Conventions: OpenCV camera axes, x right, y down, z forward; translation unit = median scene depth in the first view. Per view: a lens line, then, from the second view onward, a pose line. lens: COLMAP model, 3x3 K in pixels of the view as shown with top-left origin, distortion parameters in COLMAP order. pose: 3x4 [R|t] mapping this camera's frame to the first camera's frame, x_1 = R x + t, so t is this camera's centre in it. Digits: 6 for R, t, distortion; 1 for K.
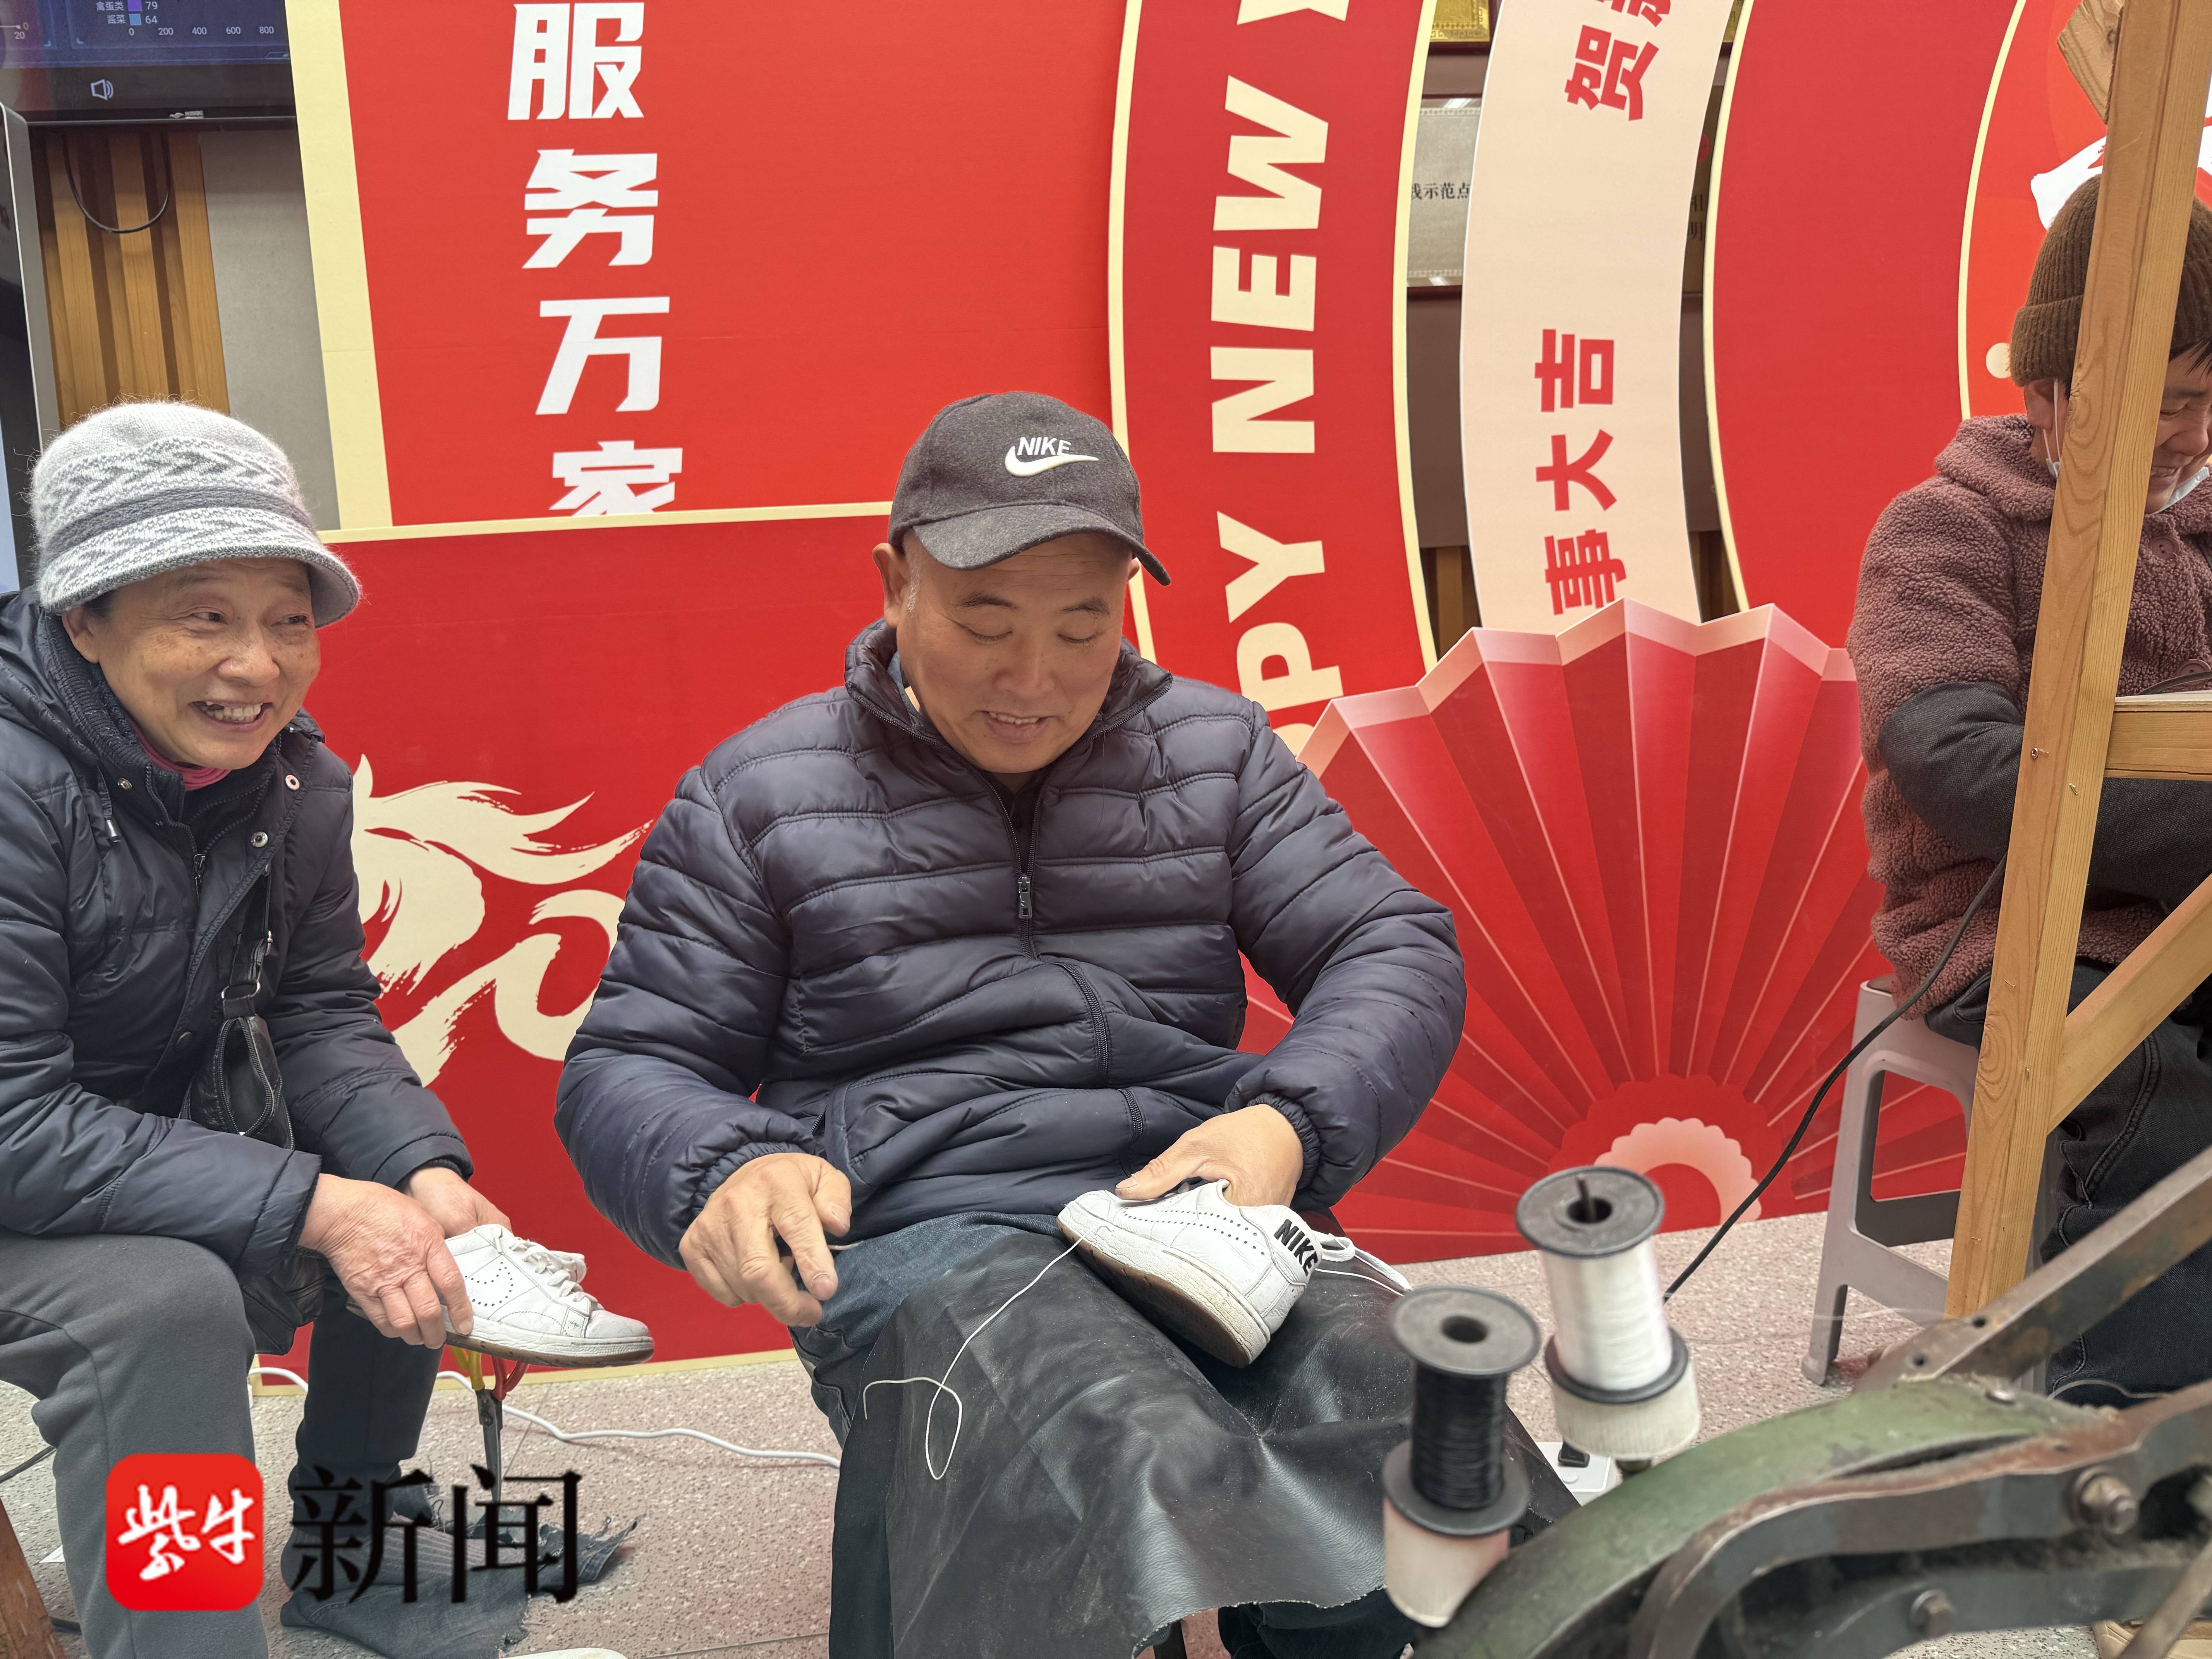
lens RADIAL K [[1585.1, 0, 1106.0], [0, 1585.1, 829.5], [0, 0, 1]] dist [0.003976, -0.000885]
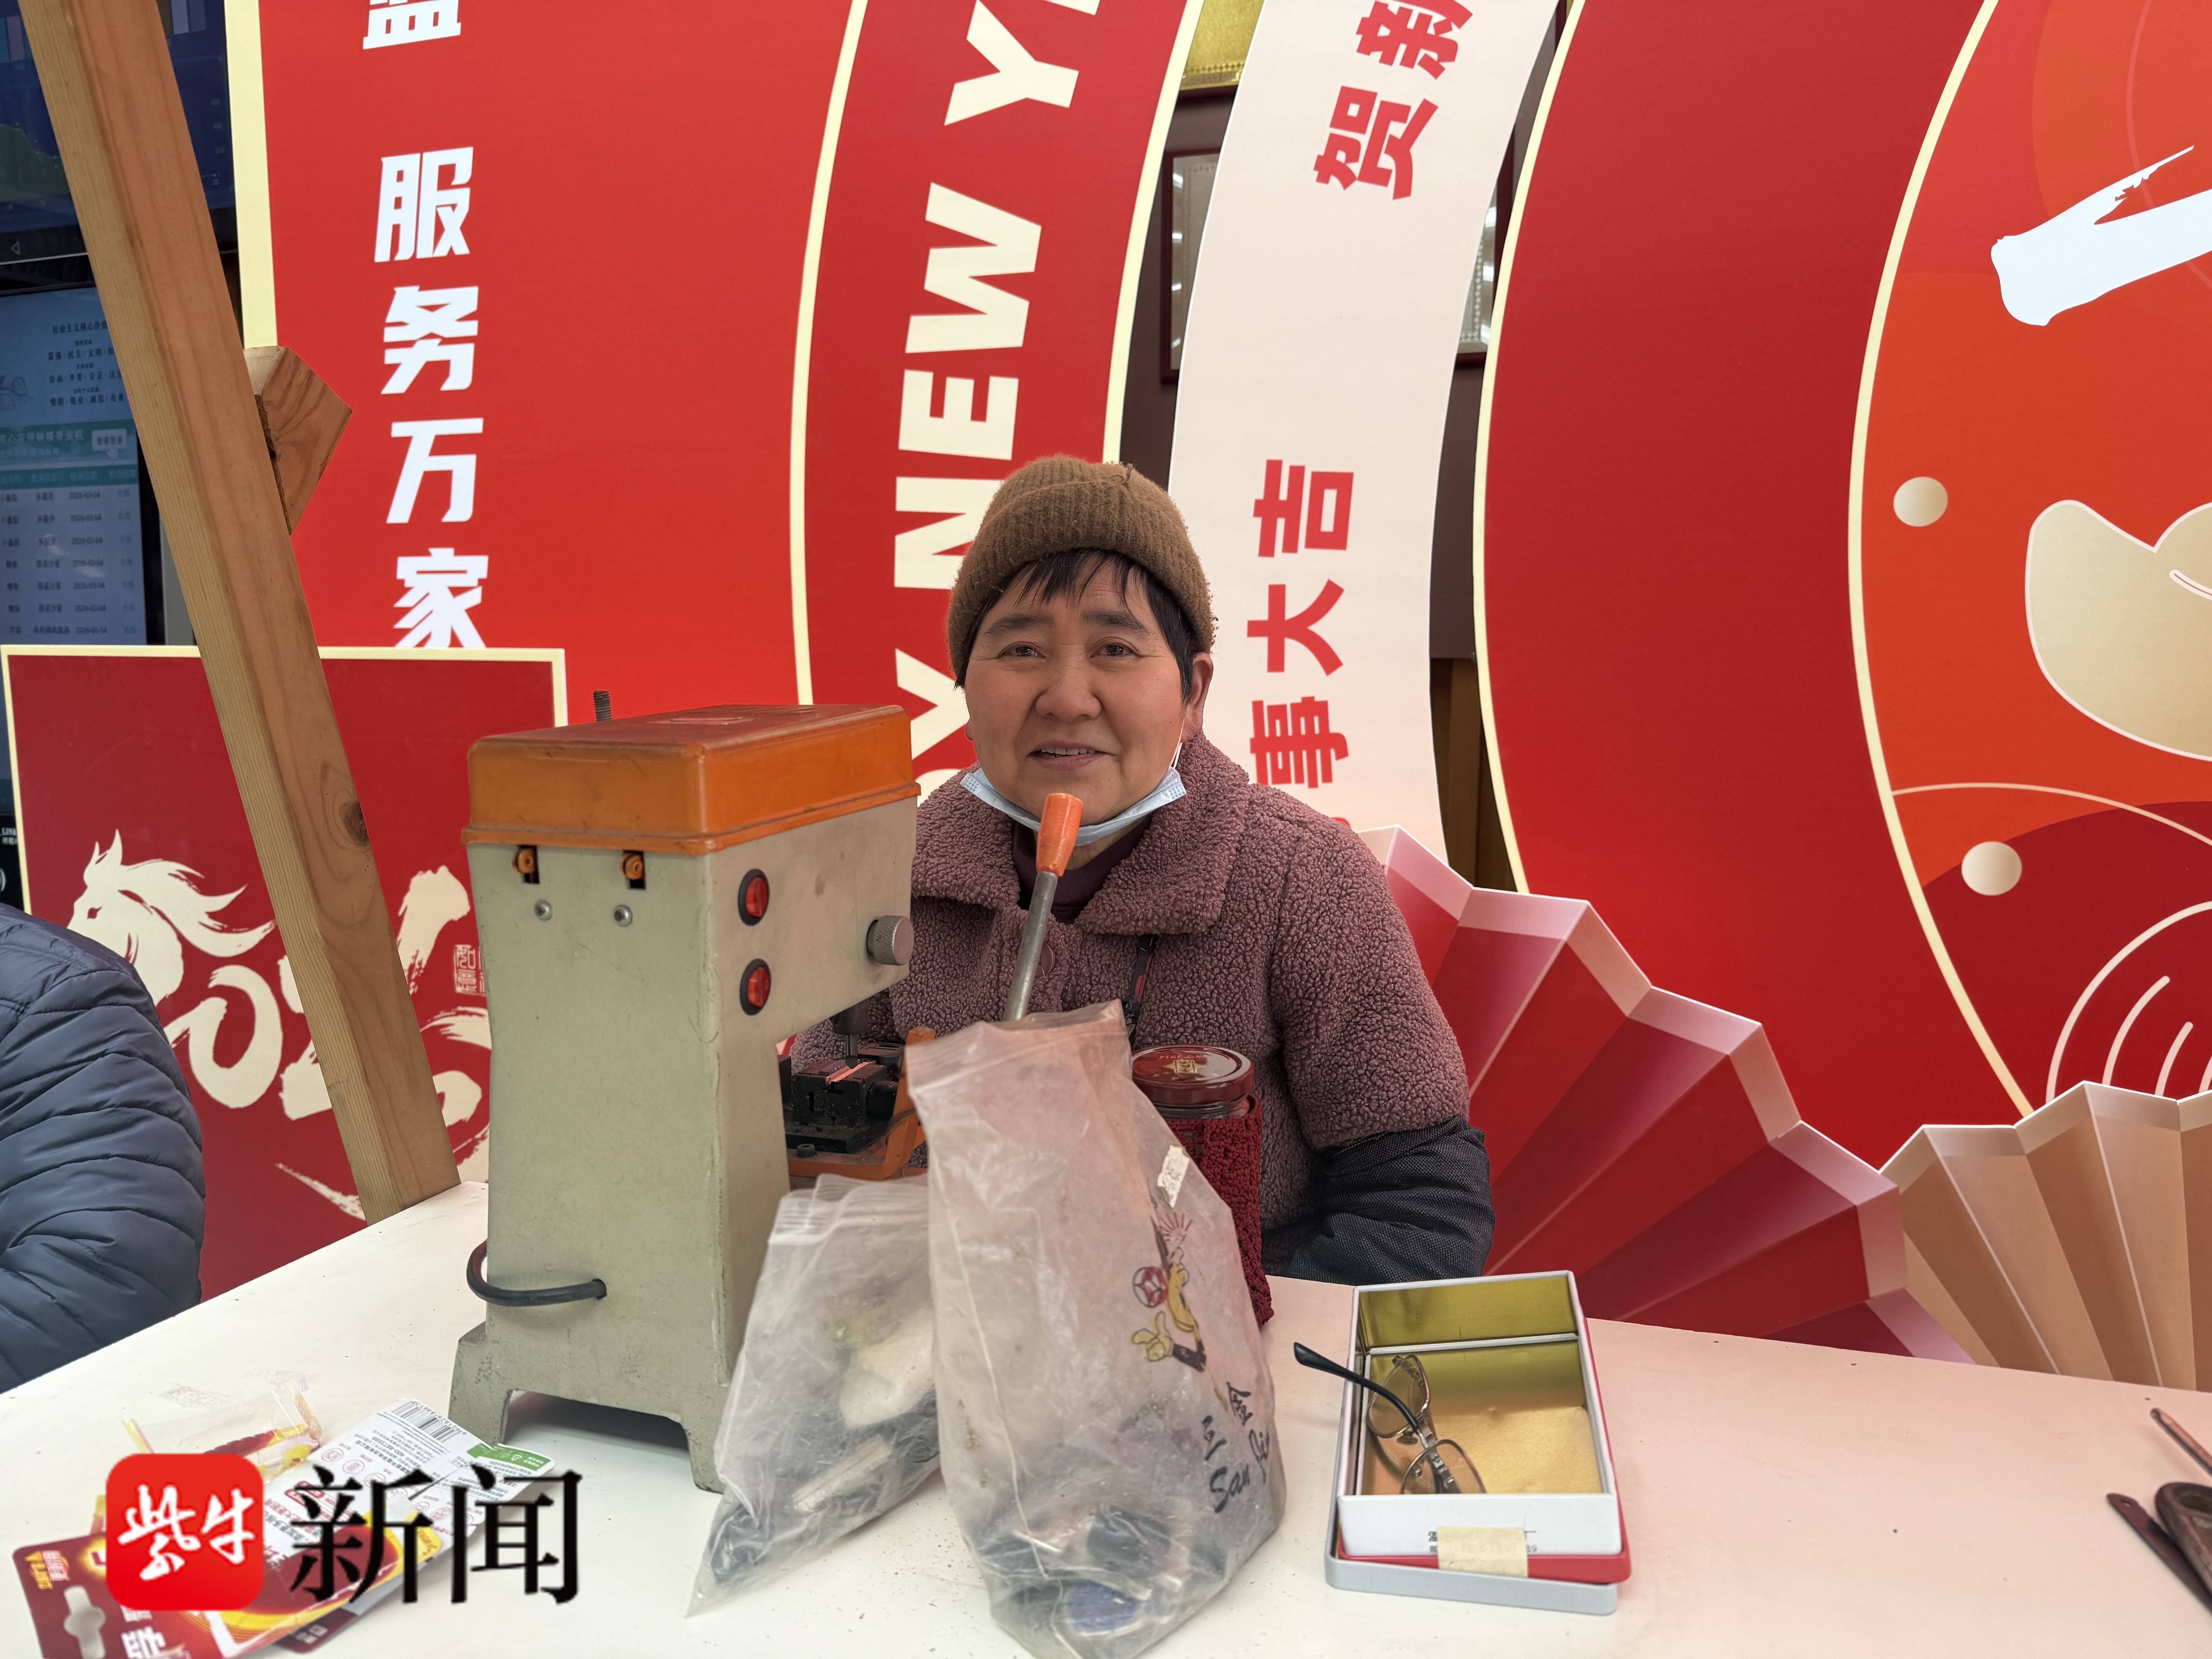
lens RADIAL K [[1606.6, 0, 1106.0], [0, 1606.6, 829.5], [0, 0, 1]] dist [0.050811, -0.080240]
pose [[0.885526, 0.123534, -0.447865, 0.635269], [-0.102017, 0.992176, 0.071961, -0.178613], [0.453250, -0.018034, 0.891201, 0.197331]]
